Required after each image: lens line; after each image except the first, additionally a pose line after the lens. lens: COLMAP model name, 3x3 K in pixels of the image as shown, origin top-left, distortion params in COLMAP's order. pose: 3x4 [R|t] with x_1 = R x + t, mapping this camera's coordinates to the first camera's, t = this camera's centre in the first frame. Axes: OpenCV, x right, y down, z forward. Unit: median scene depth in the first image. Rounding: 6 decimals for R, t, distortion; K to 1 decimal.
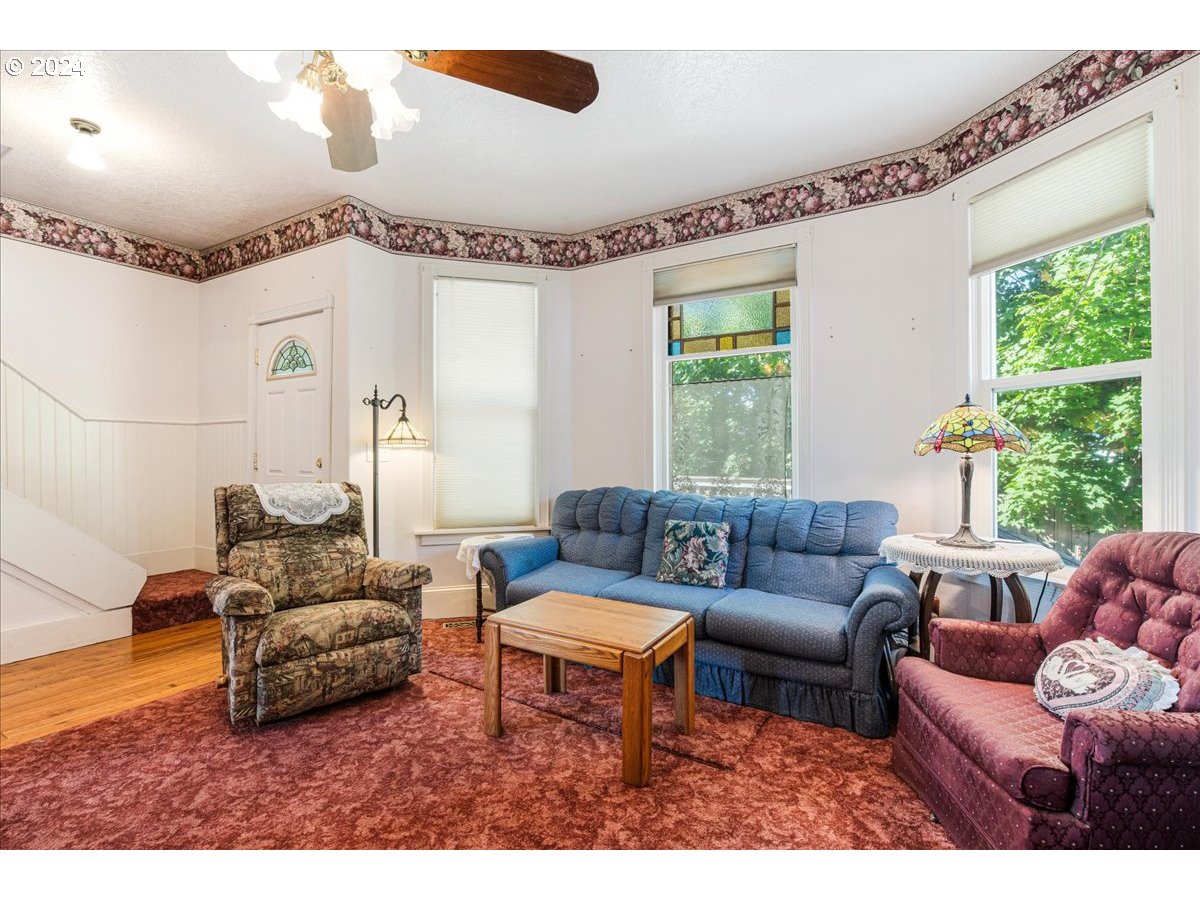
lens RADIAL K [[544.2, 0, 603.6], [0, 544.2, 450.8], [0, 0, 1]] dist [-0.001008, -0.000296]
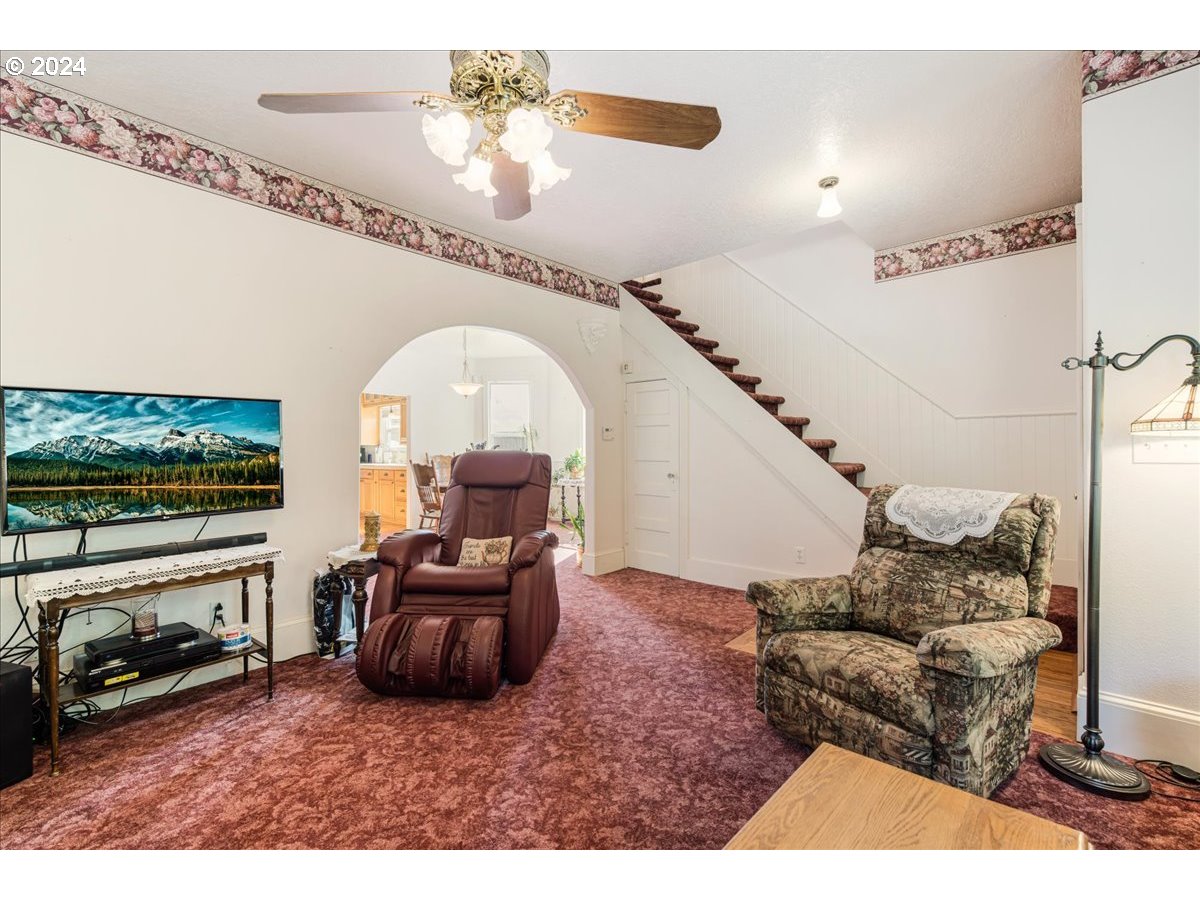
lens RADIAL K [[530.5, 0, 600.6], [0, 530.5, 446.9], [0, 0, 1]] dist [0.002669, 0.000201]
pose [[-0.222555, -0.006614, -0.974898, 0.313571], [0.012188, 0.999880, -0.009565, 0.001748], [0.974844, -0.014011, -0.222448, 0.747584]]
